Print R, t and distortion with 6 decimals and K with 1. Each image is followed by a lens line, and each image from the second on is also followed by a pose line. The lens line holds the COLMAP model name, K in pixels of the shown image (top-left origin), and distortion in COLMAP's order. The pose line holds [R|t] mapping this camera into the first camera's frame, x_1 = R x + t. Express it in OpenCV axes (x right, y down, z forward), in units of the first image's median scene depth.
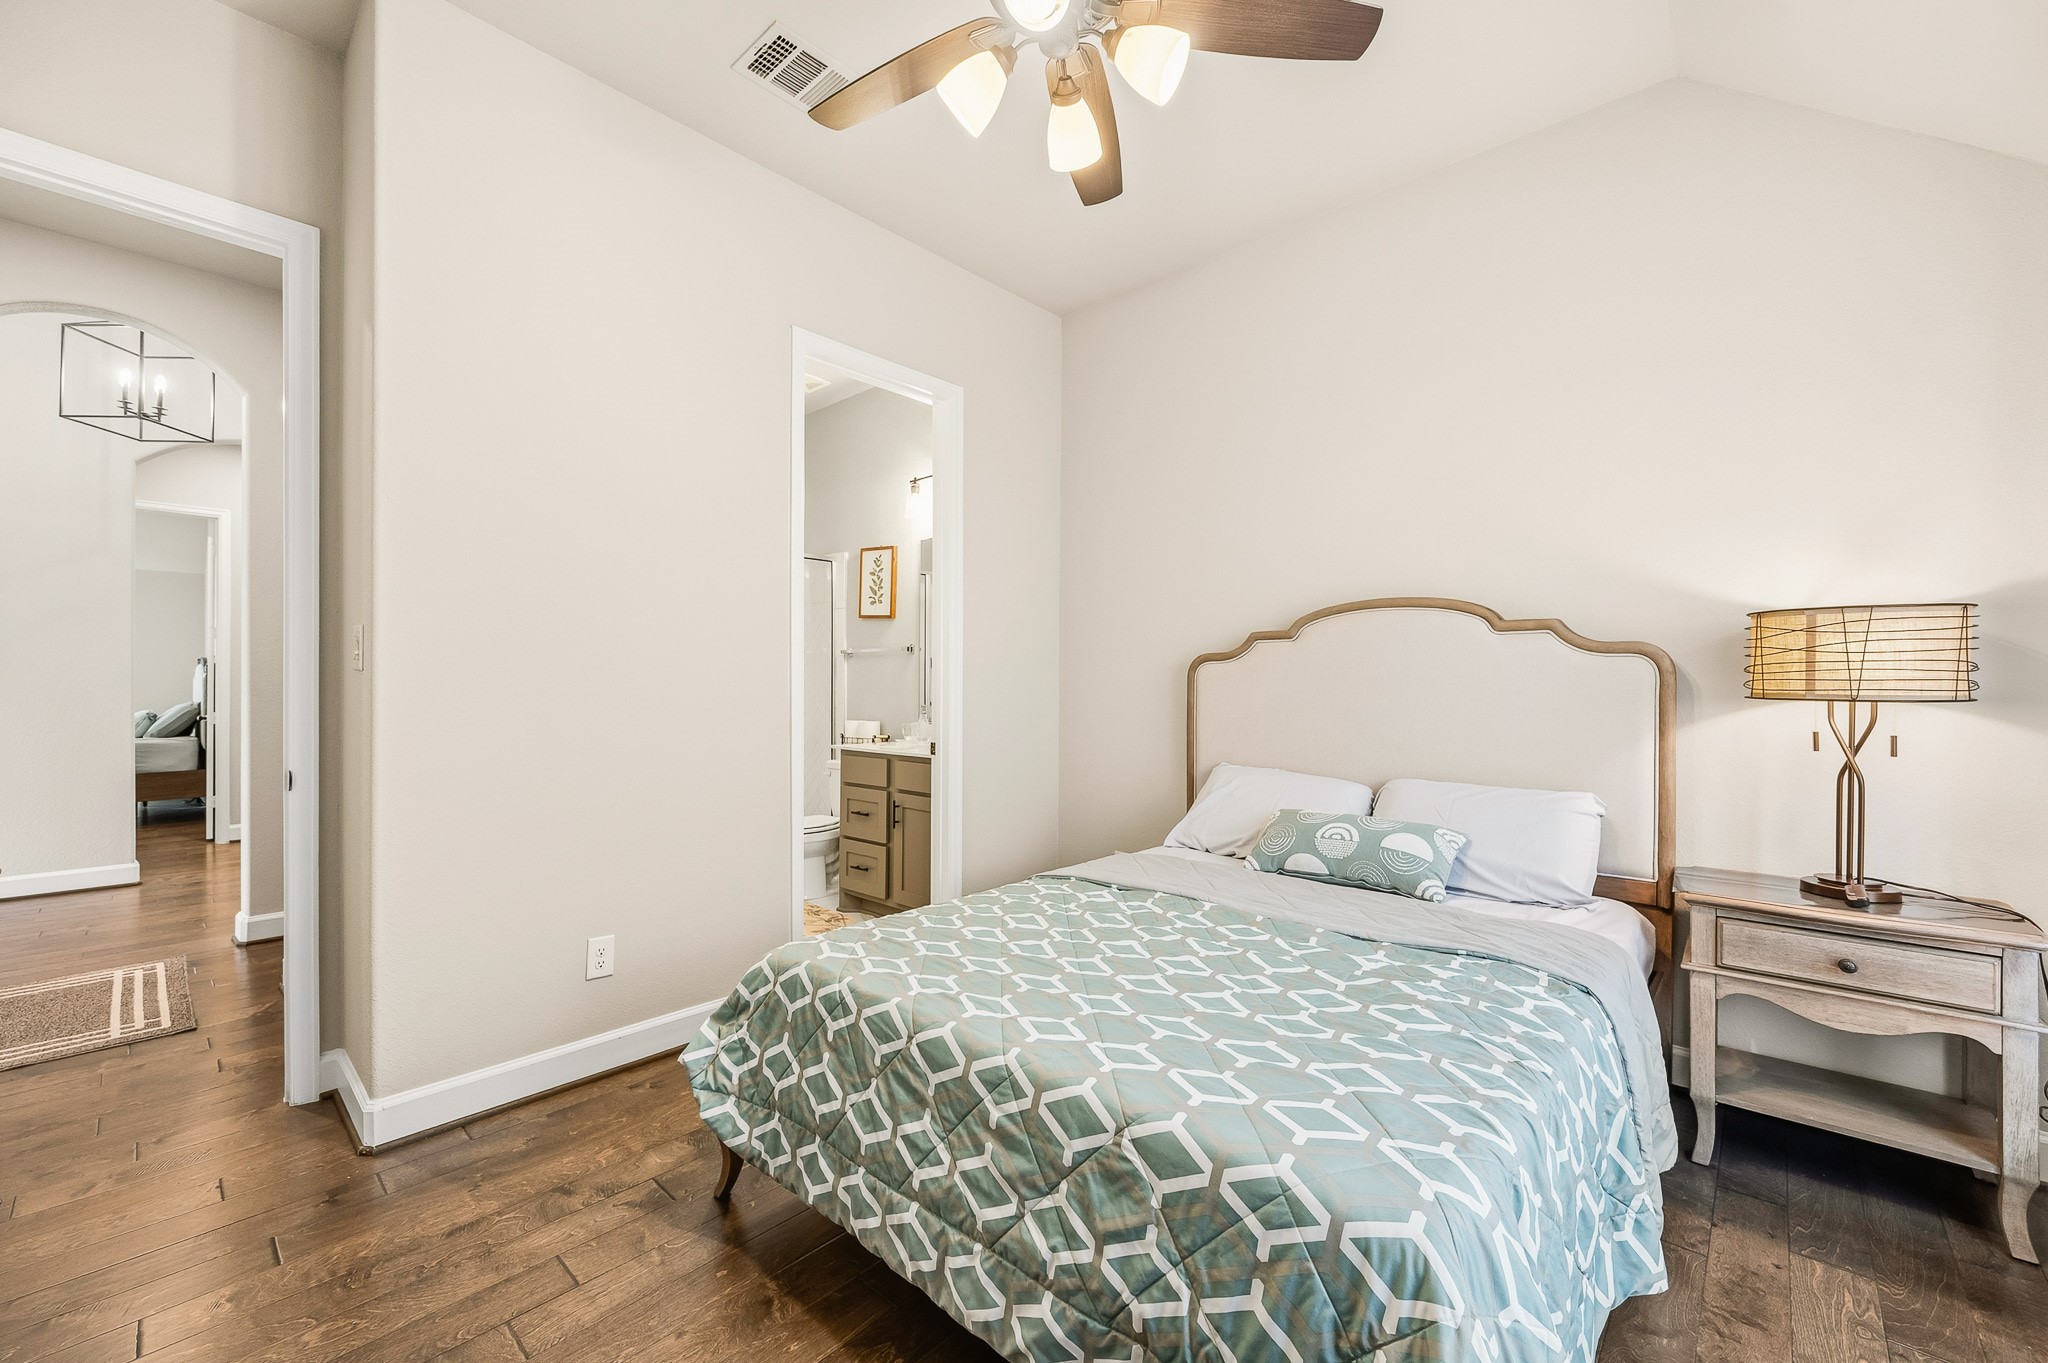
lens RADIAL K [[831.4, 0, 1001.5], [0, 831.4, 689.3], [0, 0, 1]] dist [0.000864, 0.000389]
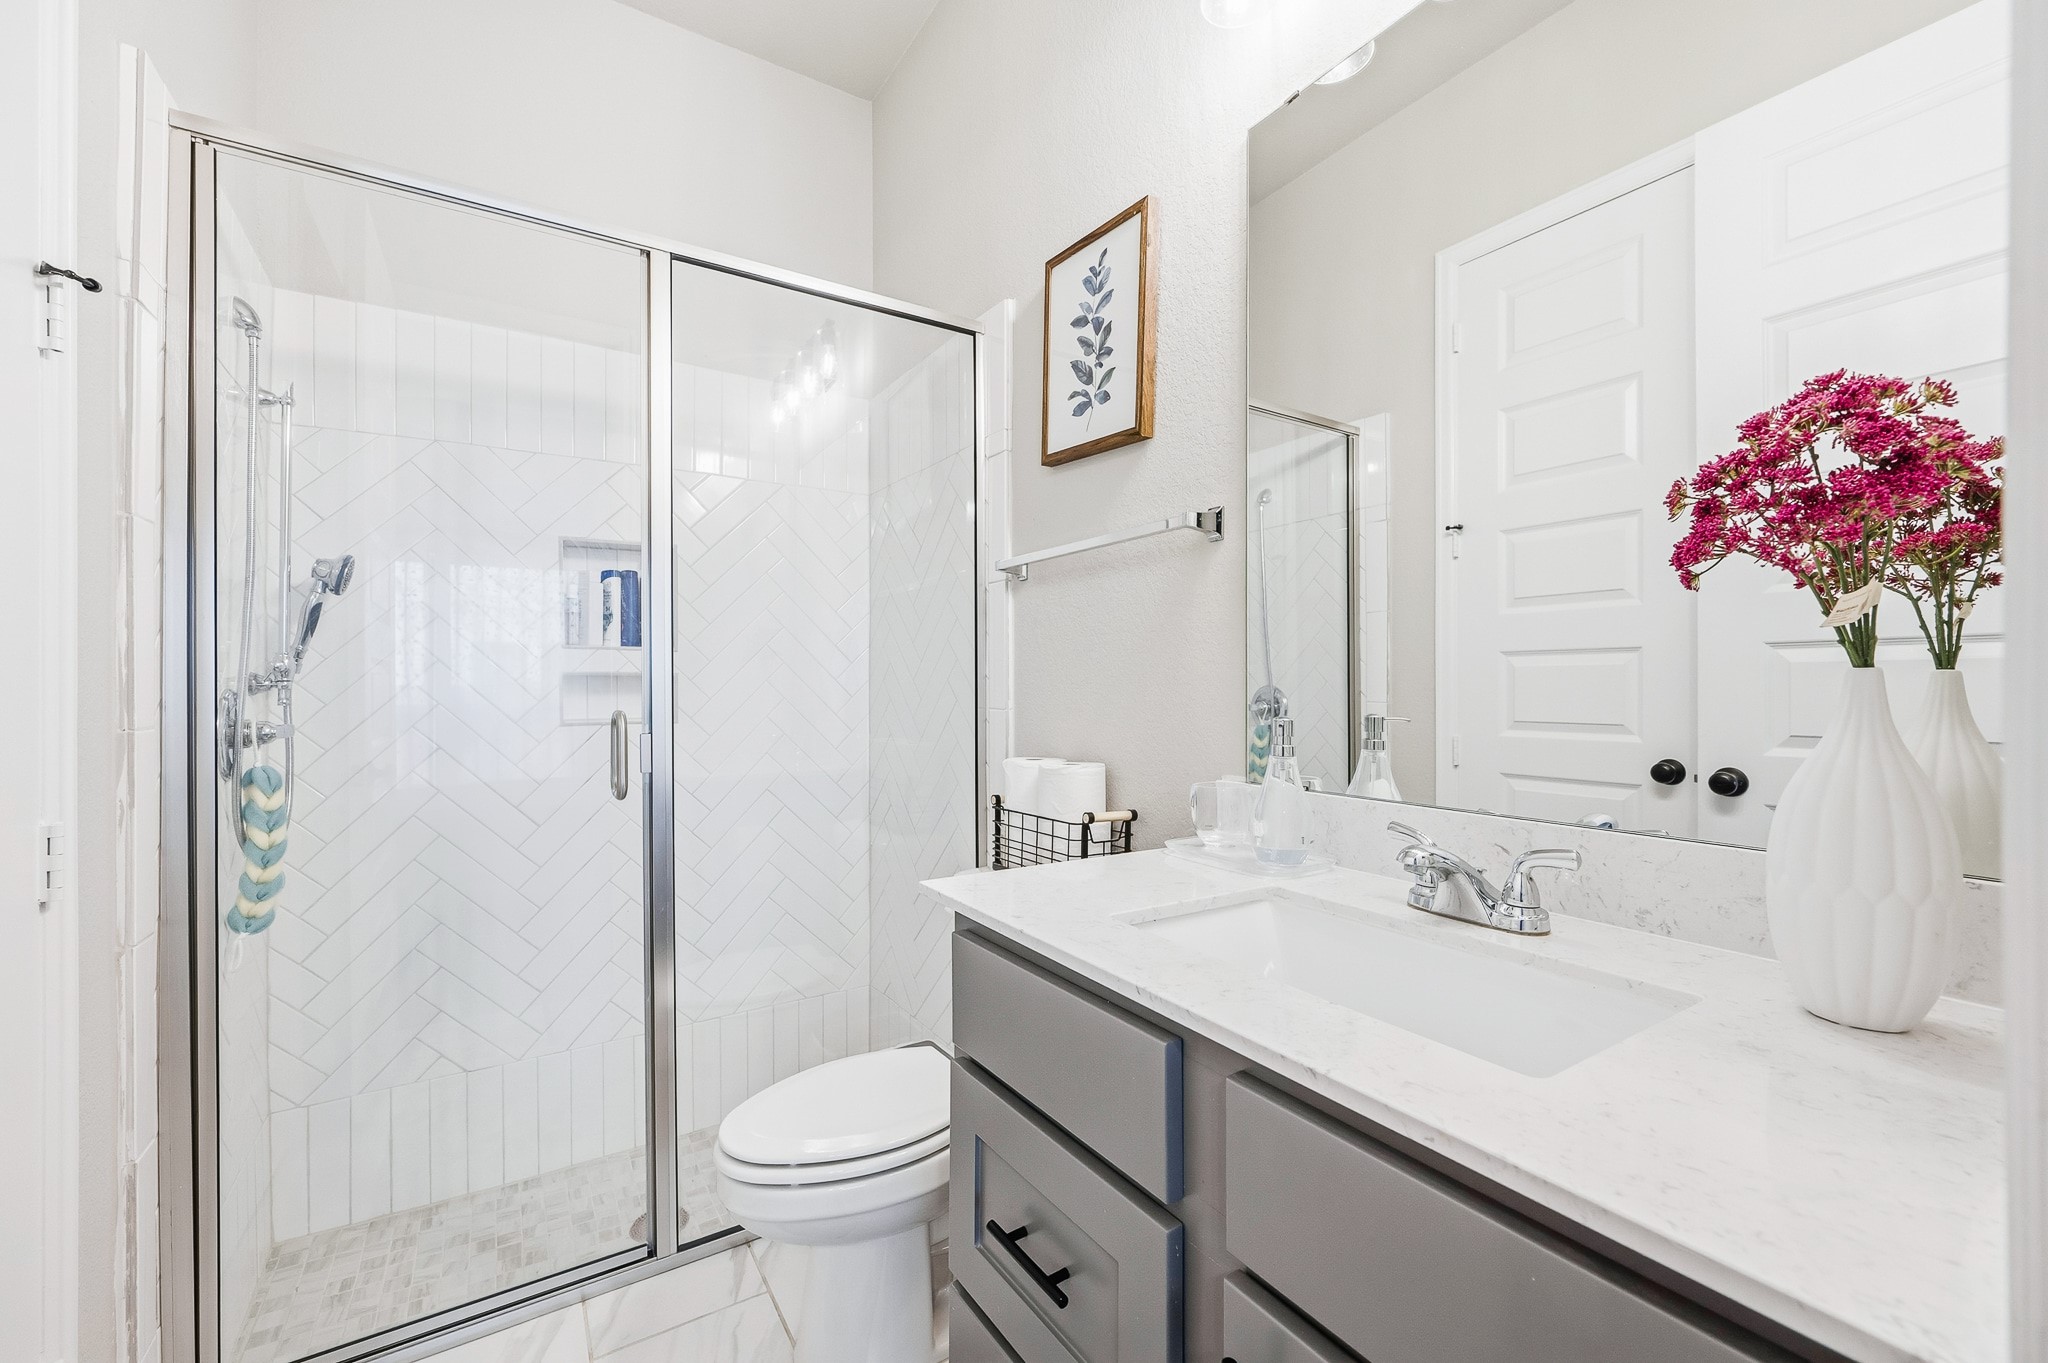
lens RADIAL K [[821.3, 0, 1027.8], [0, 821.3, 684.7], [0, 0, 1]] dist [-0.002480, -0.000712]
pose [[0.976083, -0.004594, -0.217349, -0.202883], [0.005109, 0.999985, 0.001806, 0.011949], [0.217337, -0.002873, 0.976092, 1.305788]]
